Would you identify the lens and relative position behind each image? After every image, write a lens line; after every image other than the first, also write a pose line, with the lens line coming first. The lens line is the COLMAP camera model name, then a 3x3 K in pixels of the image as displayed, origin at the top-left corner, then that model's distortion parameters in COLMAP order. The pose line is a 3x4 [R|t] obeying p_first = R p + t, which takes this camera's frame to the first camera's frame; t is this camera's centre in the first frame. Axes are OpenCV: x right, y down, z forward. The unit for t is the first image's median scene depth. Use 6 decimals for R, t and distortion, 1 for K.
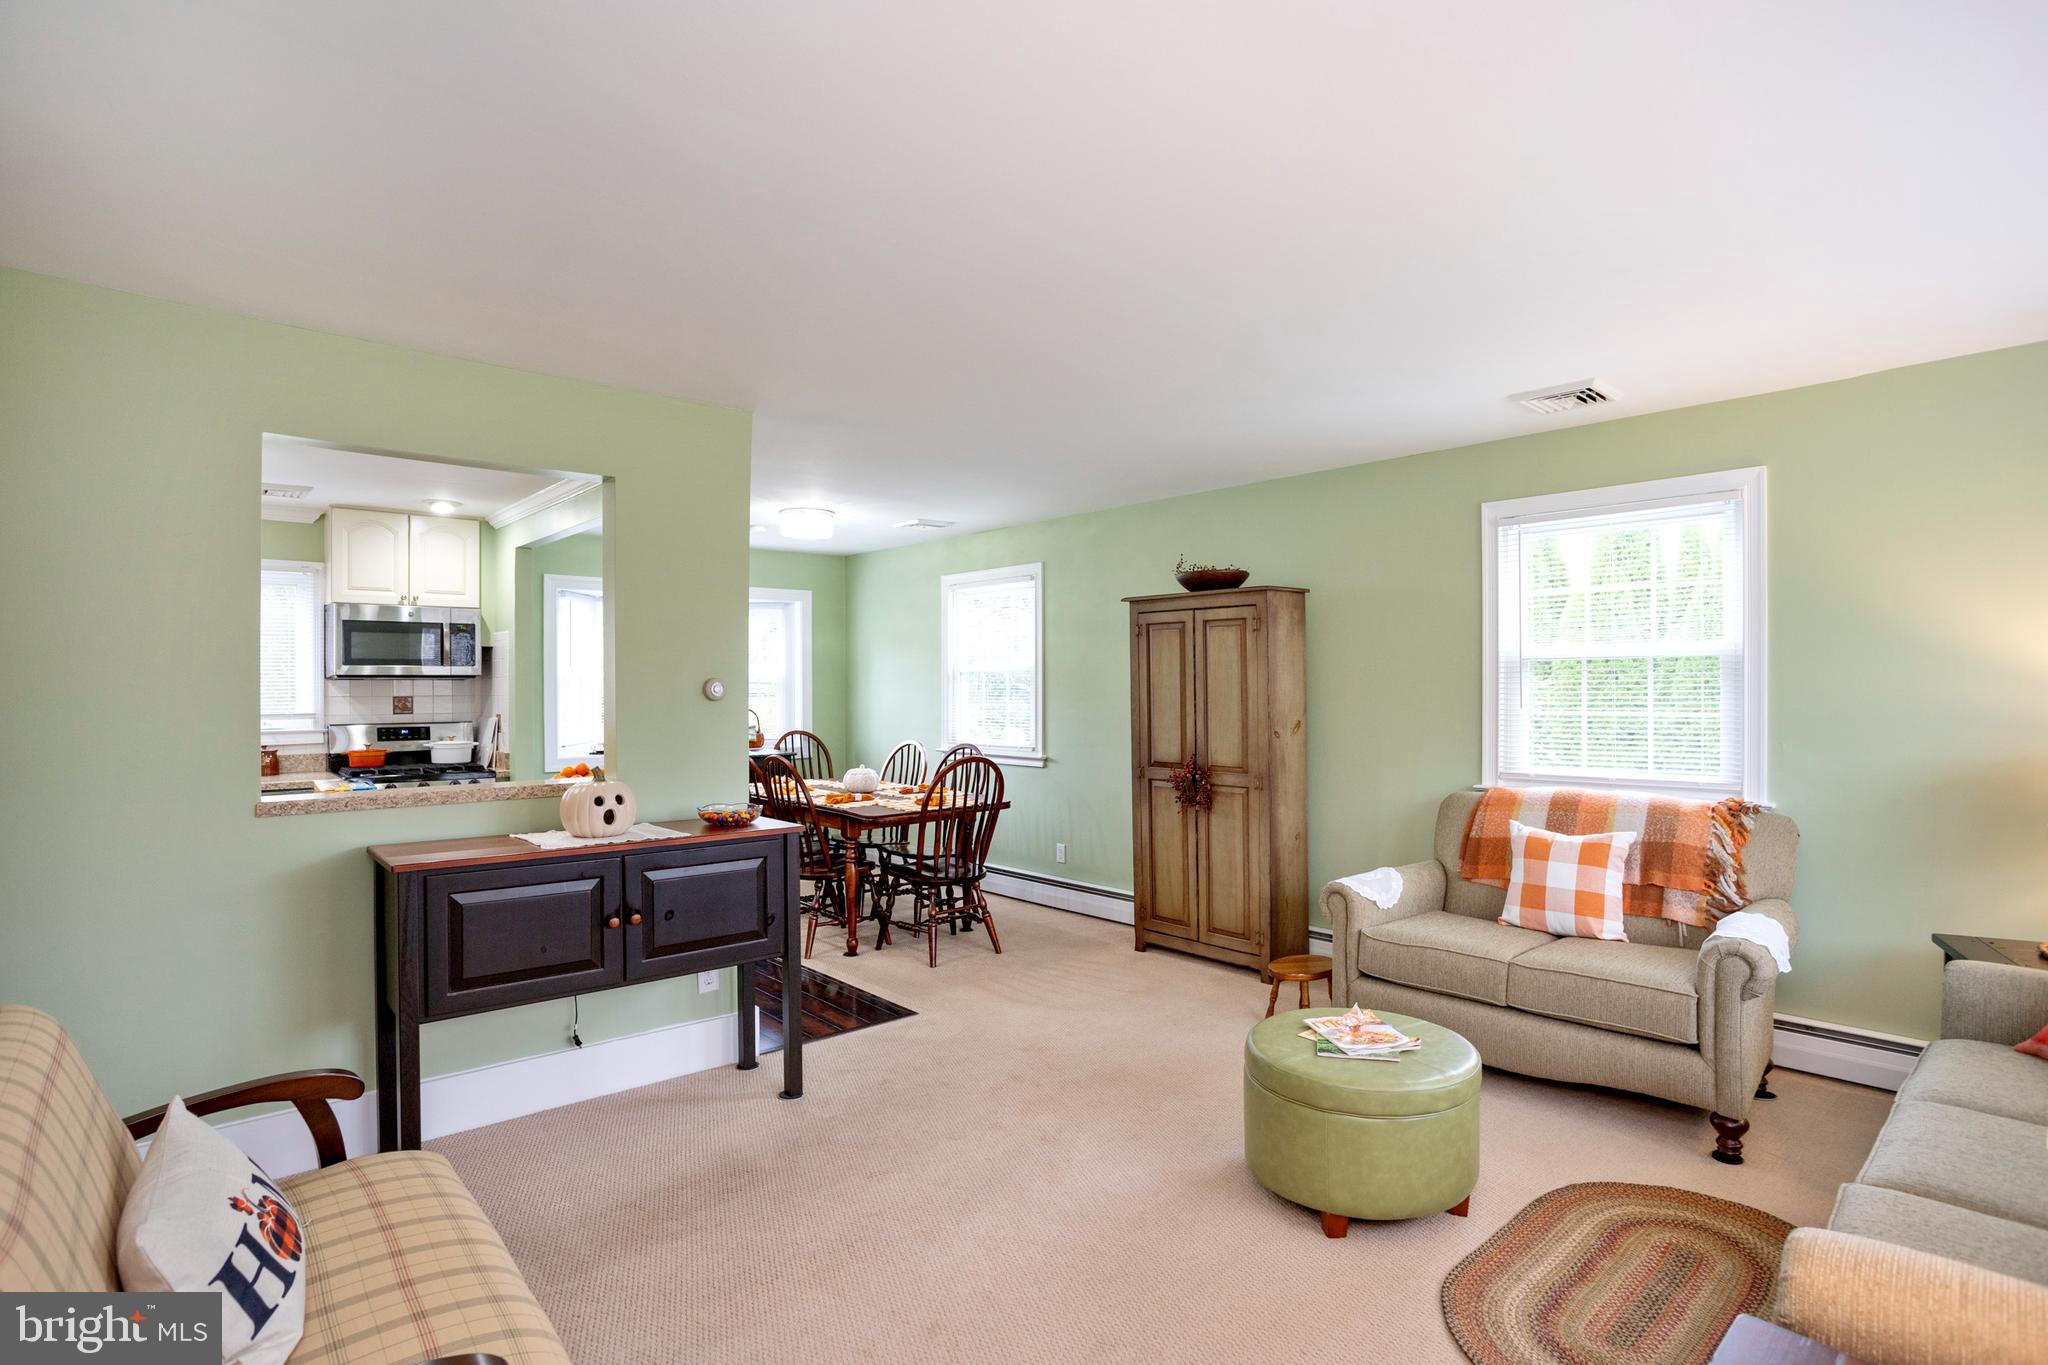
lens RADIAL K [[1030.4, 0, 1020.7], [0, 1030.4, 689.9], [0, 0, 1]] dist [-0.062028, 0.028237]
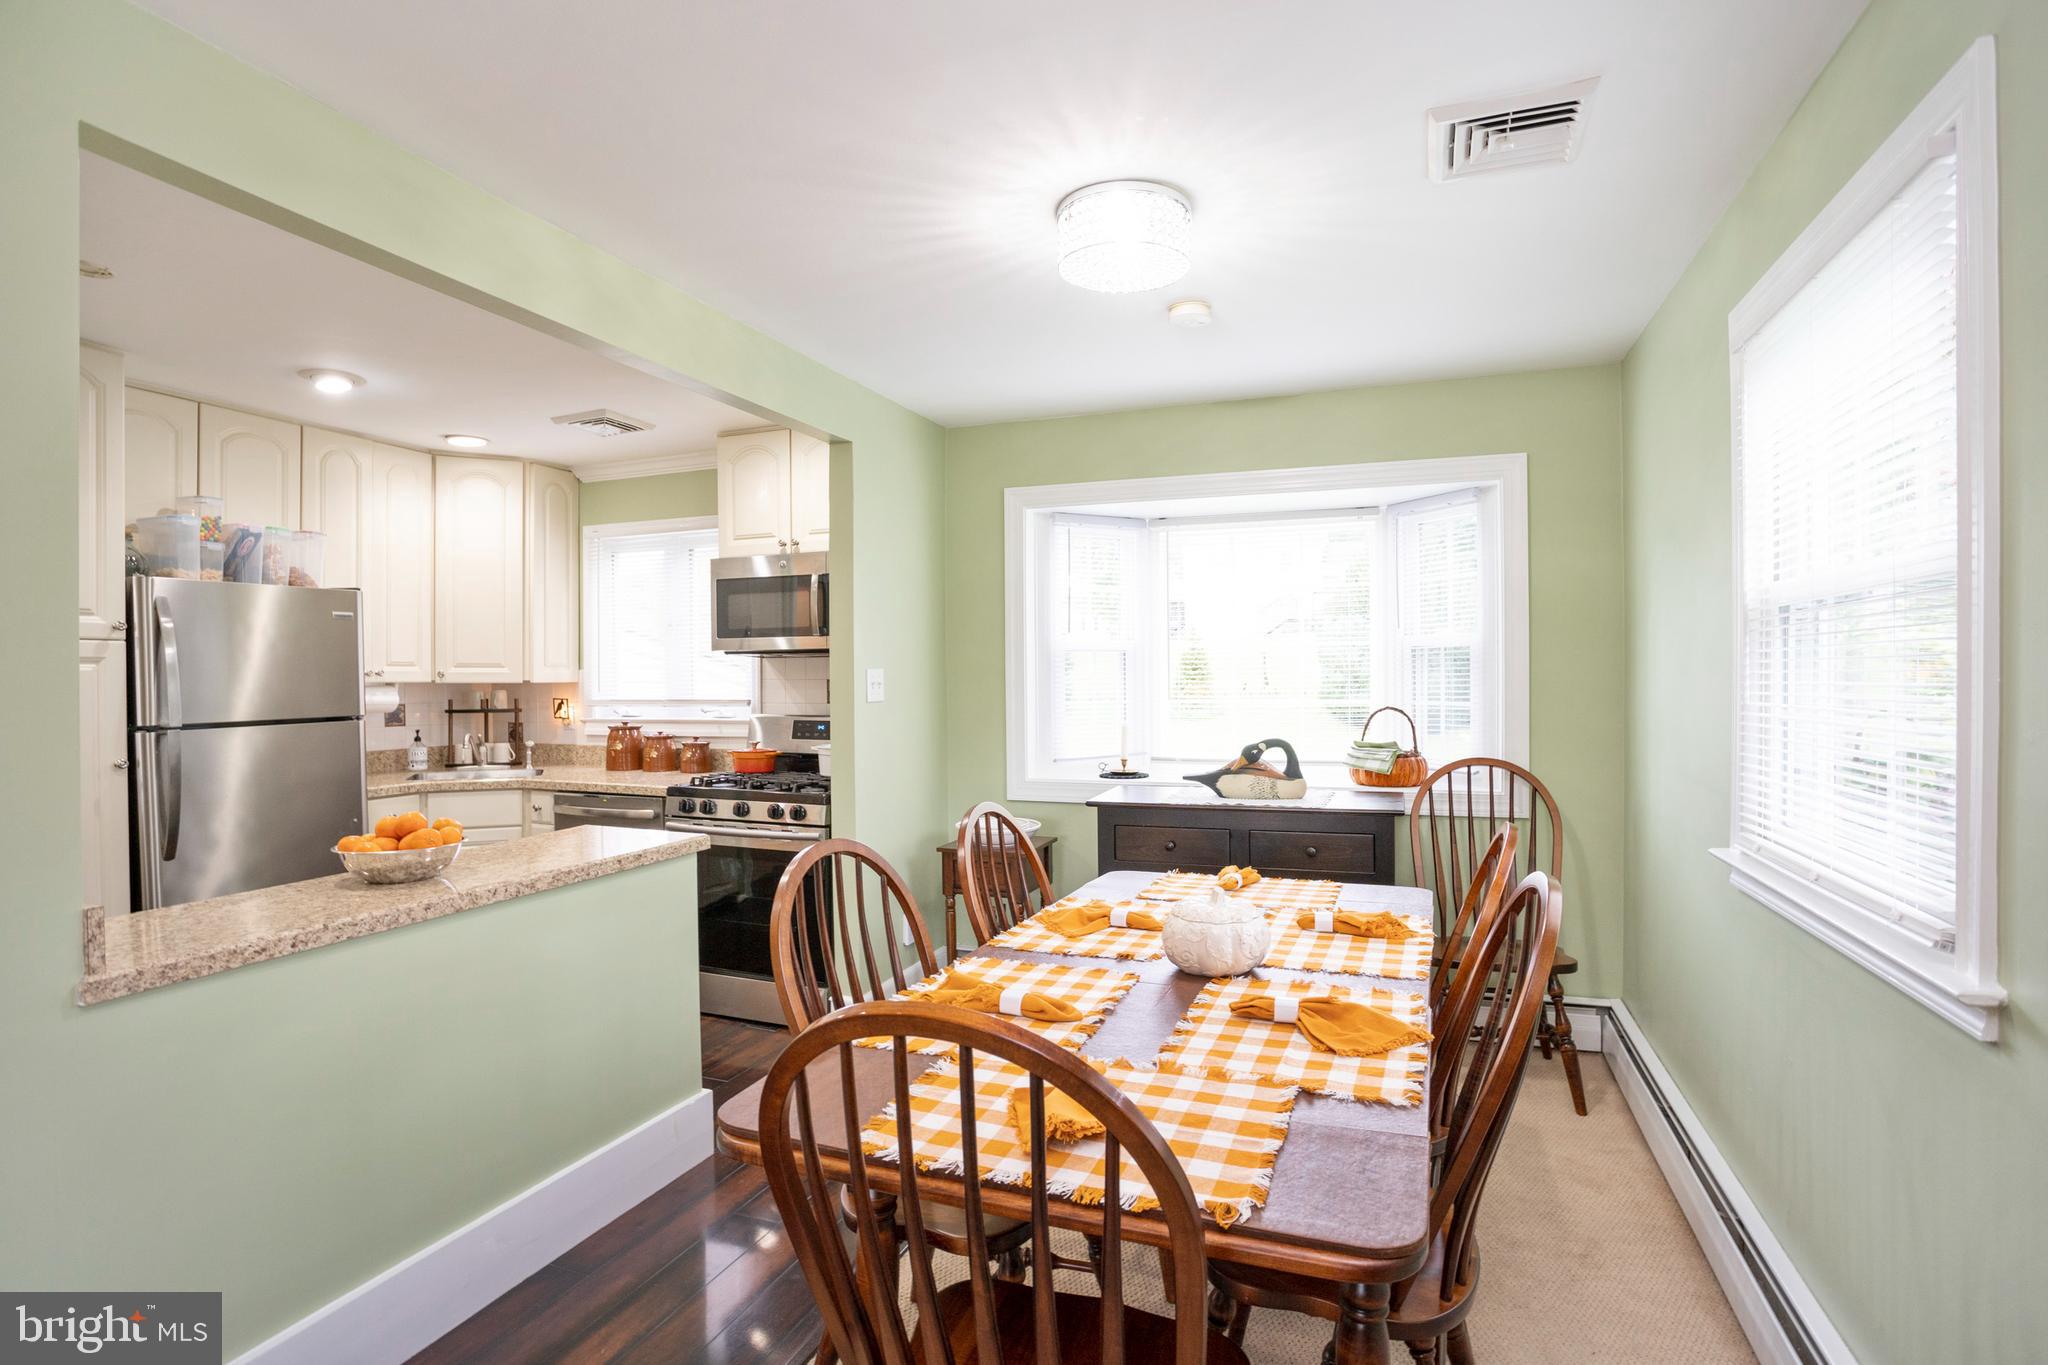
lens RADIAL K [[1003.4, 0, 1020.9], [0, 1003.4, 677.8], [0, 0, 1]] dist [-0.043369, 0.012974]
pose [[0.455955, 0.004338, -0.889992, 0.110639], [-0.001050, 0.999990, 0.004336, 0.001717], [0.890002, -0.001042, 0.455955, 0.784406]]
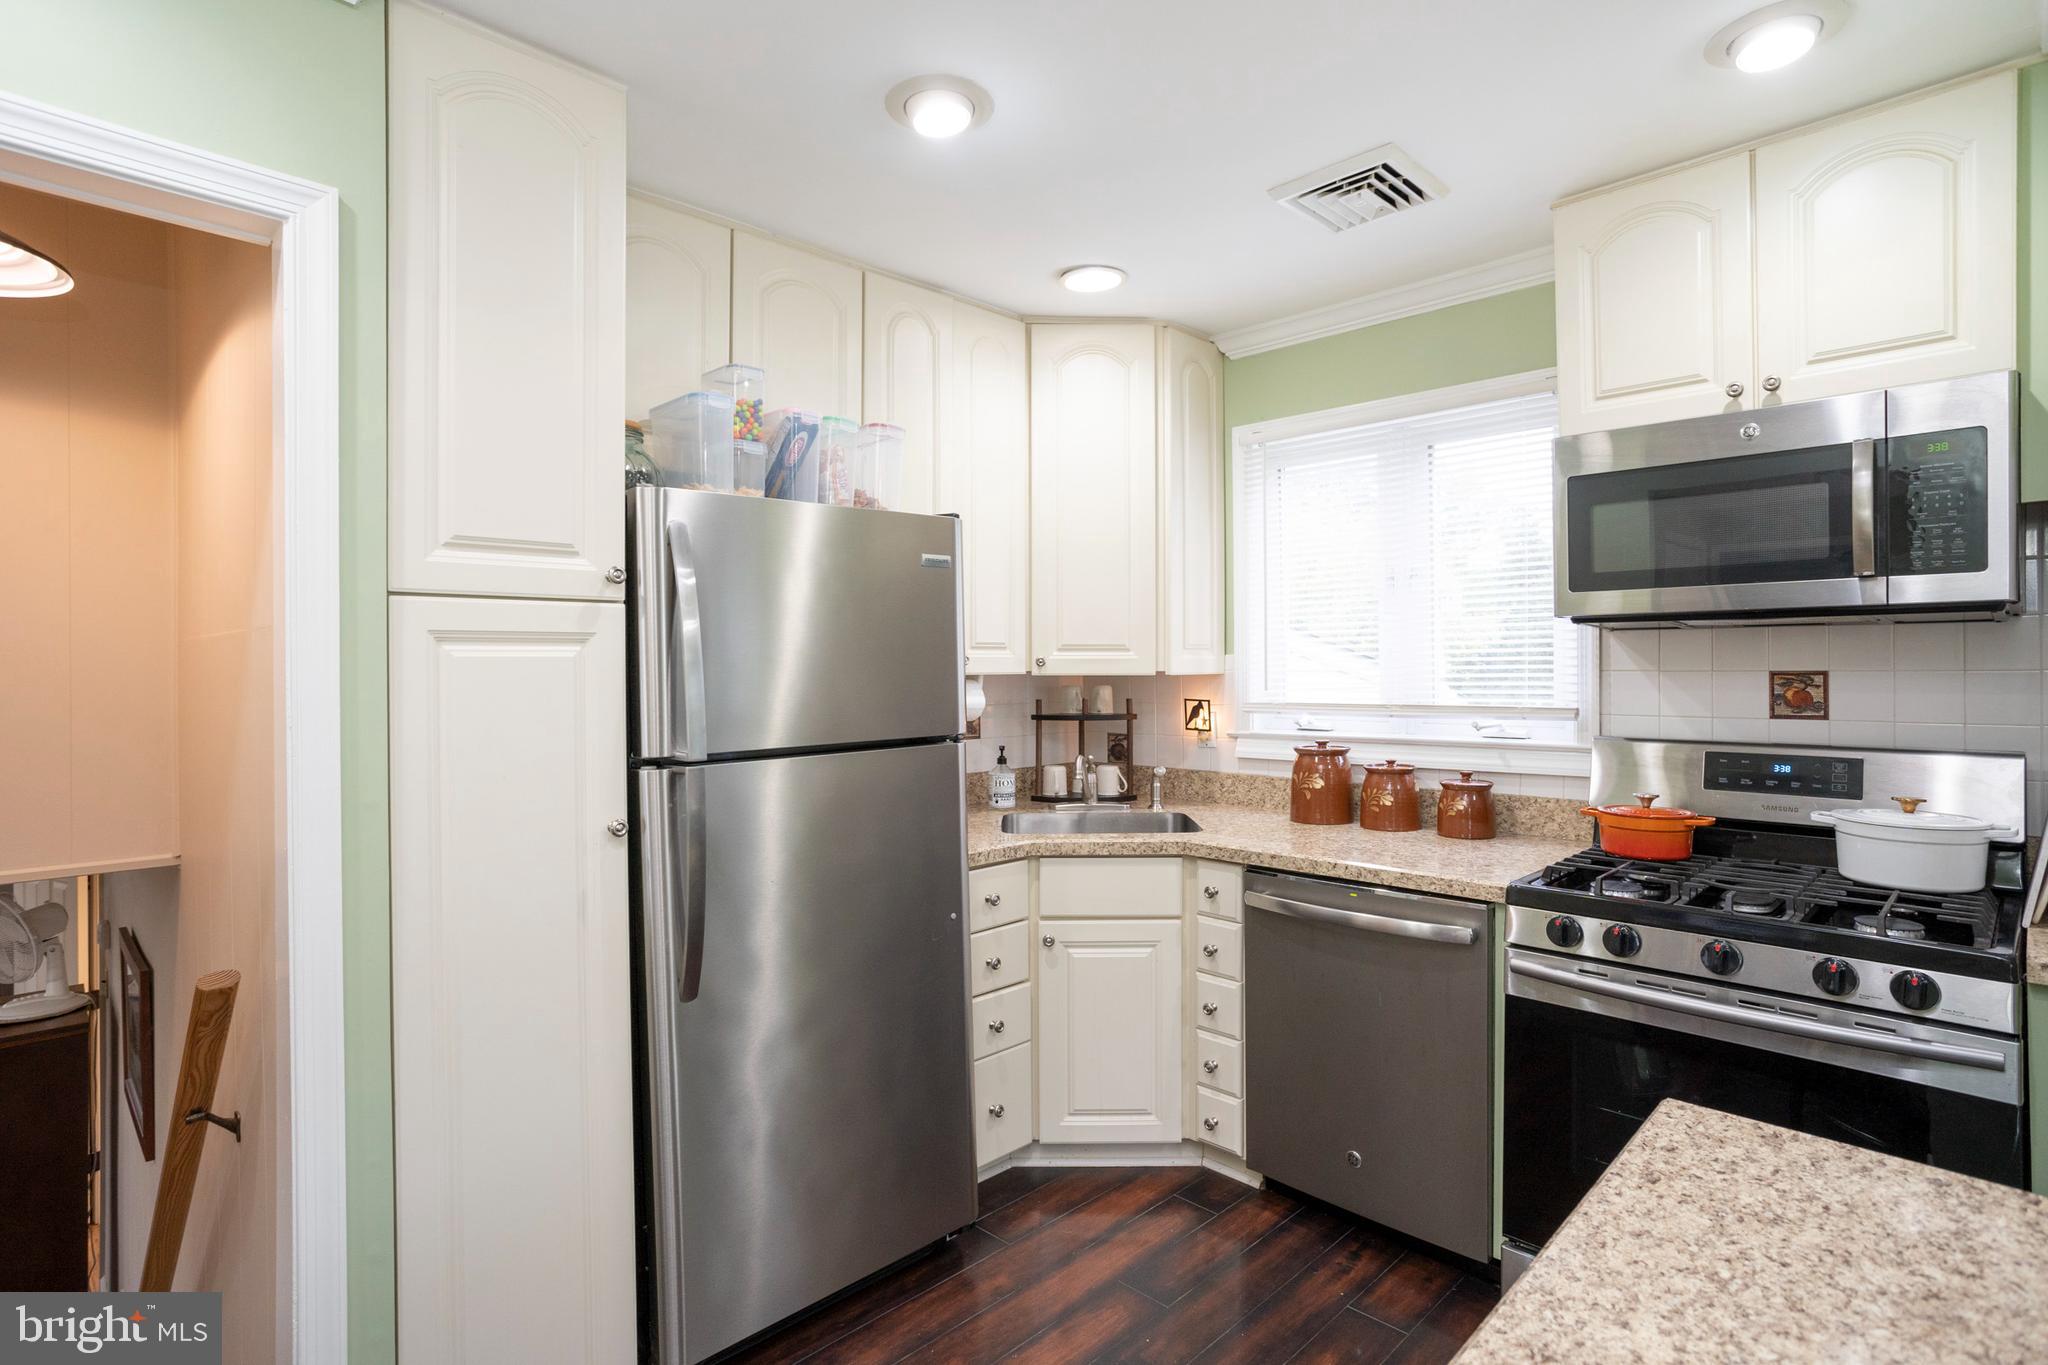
lens RADIAL K [[1030.4, 0, 1022.8], [0, 1030.4, 673.3], [0, 0, 1]] dist [-0.062028, 0.028237]
pose [[0.055839, 0.011188, -0.998377, -0.261432], [0.001315, 0.999936, 0.011279, 0.002582], [0.998439, -0.001942, 0.055821, 0.697576]]
